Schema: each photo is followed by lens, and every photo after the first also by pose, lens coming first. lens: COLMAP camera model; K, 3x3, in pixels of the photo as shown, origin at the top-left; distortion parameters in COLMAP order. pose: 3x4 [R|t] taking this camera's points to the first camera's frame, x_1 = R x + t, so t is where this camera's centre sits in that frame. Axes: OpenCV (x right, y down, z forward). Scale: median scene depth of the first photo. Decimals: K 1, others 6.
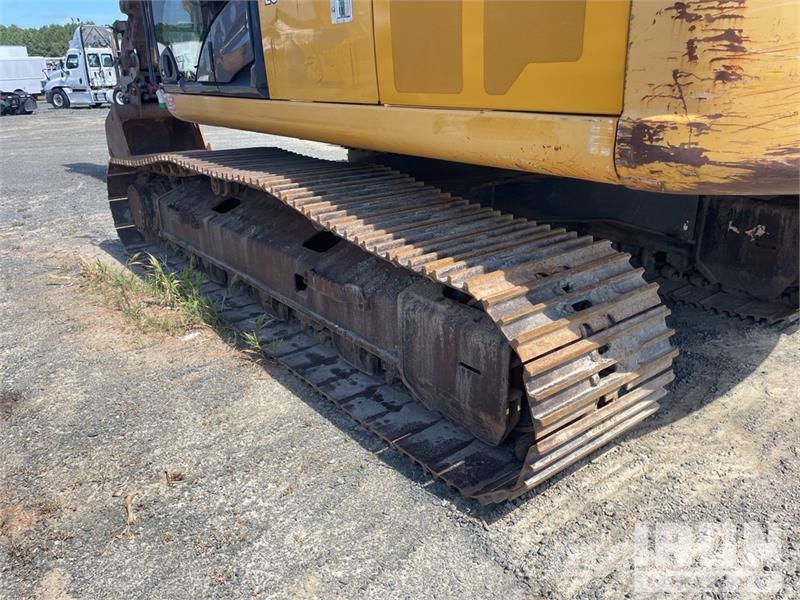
lens RADIAL K [[607.2, 0, 398.4], [0, 607.2, 295.4], [0, 0, 1]] dist [0.101144, -0.136350]
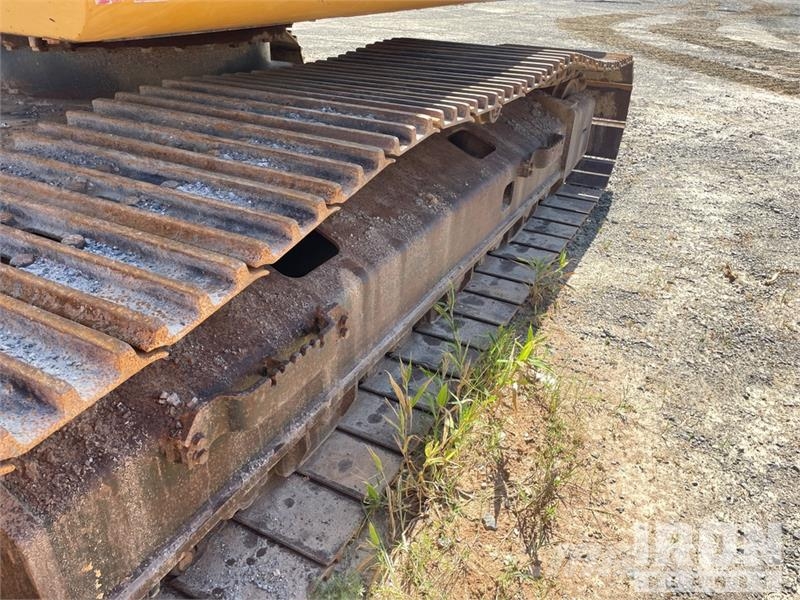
lens RADIAL K [[607.2, 0, 398.4], [0, 607.2, 295.4], [0, 0, 1]] dist [0.101144, -0.136350]
pose [[-0.409074, -0.431815, 0.803862, -0.865454], [0.288118, 0.774756, 0.562798, -0.440979], [-0.865822, 0.461833, -0.192519, 1.437244]]
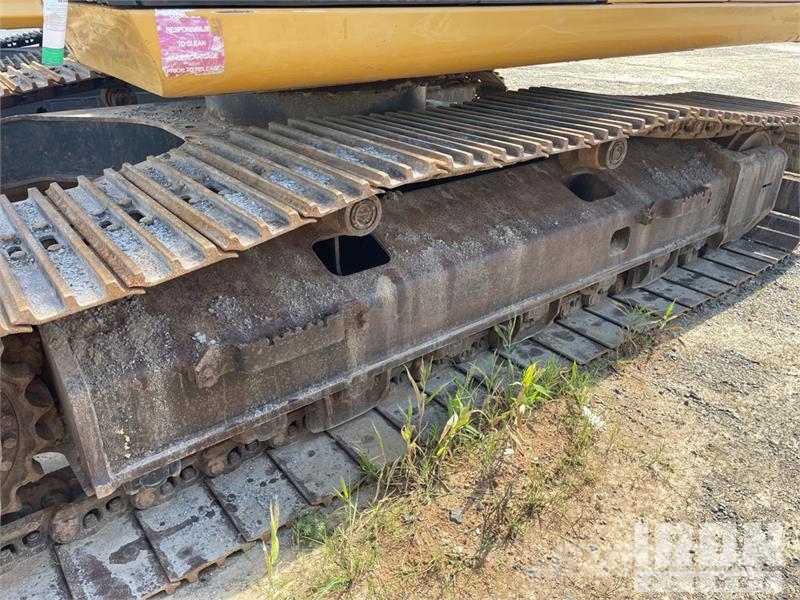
lens RADIAL K [[610.2, 0, 399.4], [0, 610.2, 283.0], [0, 0, 1]] dist [0.098642, -0.134357]
pose [[0.002462, -0.412820, 0.910809, -1.004155], [0.334401, 0.858717, 0.388306, -0.415298], [-0.942428, 0.303619, 0.140162, 1.263537]]
